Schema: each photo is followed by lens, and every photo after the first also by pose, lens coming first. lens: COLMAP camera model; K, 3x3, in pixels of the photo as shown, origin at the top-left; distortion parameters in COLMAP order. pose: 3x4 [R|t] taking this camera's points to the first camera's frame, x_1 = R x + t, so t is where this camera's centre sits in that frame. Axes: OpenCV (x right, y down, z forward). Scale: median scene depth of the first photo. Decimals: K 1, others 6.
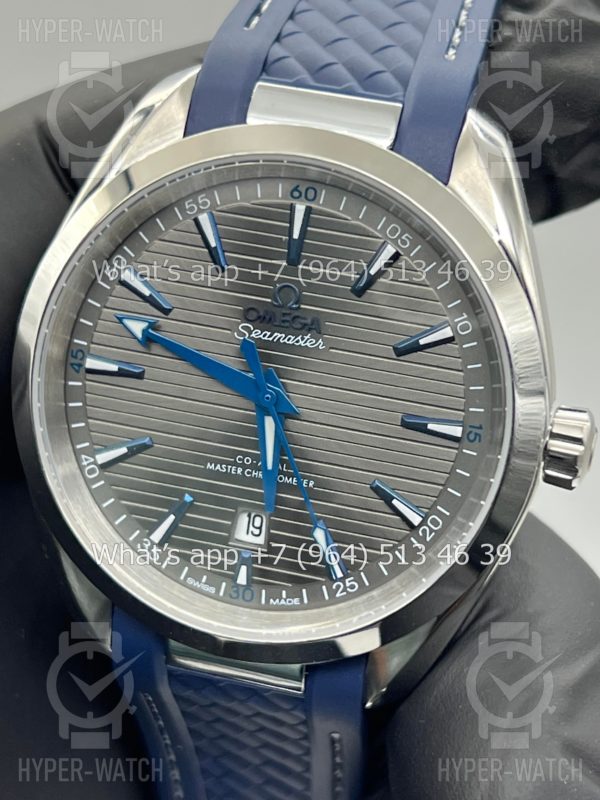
lens RADIAL K [[1855.7, 0, 299.1], [0, 1855.7, 402.1], [0, 0, 1]] dist [0.207182, 0.000000]
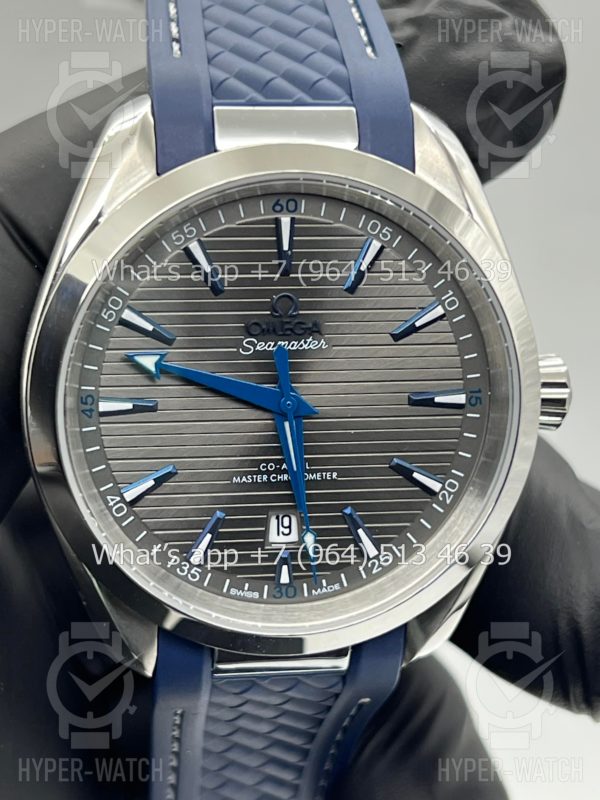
lens RADIAL K [[1855.7, 0, 293.8], [0, 1855.7, 397.1], [0, 0, 1]] dist [0.207182, 0.000000]
pose [[0.925417, -0.203614, 0.319600, -0.343235], [0.190383, 0.979032, 0.072468, -0.080453], [-0.327654, -0.006217, 0.944777, 0.008853]]
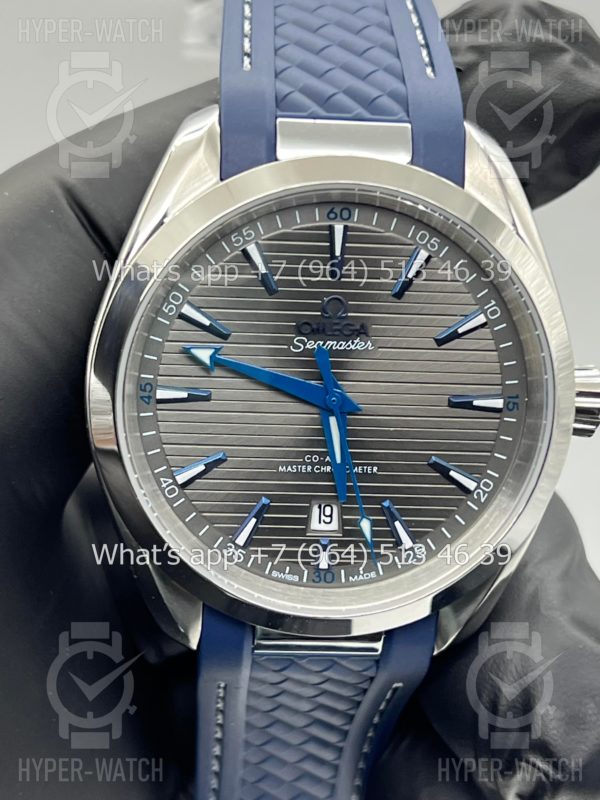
lens RADIAL K [[1855.7, 0, 296.2], [0, 1855.7, 396.7], [0, 0, 1]] dist [0.207182, 0.000000]
pose [[0.952029, -0.157644, 0.262275, -0.325550], [0.147081, 0.987330, 0.059562, -0.073113], [-0.268342, -0.018129, 0.963153, -0.066724]]
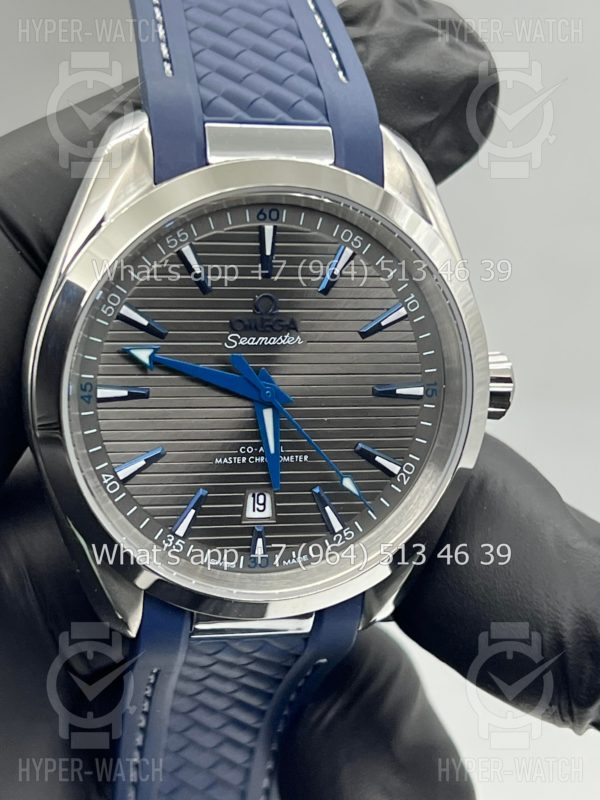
lens RADIAL K [[1855.7, 0, 297.3], [0, 1855.7, 405.5], [0, 0, 1]] dist [0.207182, 0.000000]
pose [[0.899454, -0.195076, 0.391060, -0.450547], [0.167546, 0.980395, 0.103697, -0.111158], [-0.403622, -0.027751, 0.914505, -0.071348]]
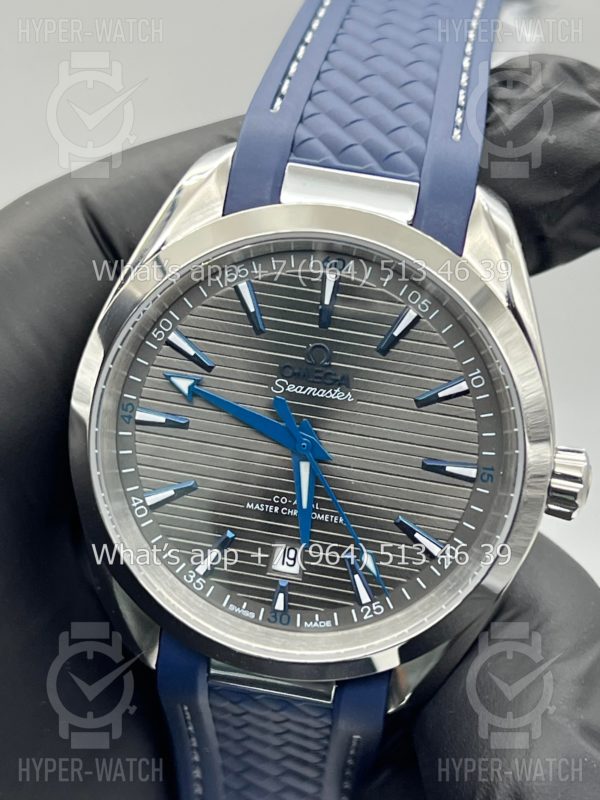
lens RADIAL K [[1855.7, 0, 305.8], [0, 1855.7, 394.1], [0, 0, 1]] dist [0.207182, 0.000000]
pose [[0.995910, -0.019444, 0.088239, -0.112558], [0.016155, 0.999153, 0.037834, -0.075033], [-0.088900, -0.036254, 0.995381, -0.115429]]
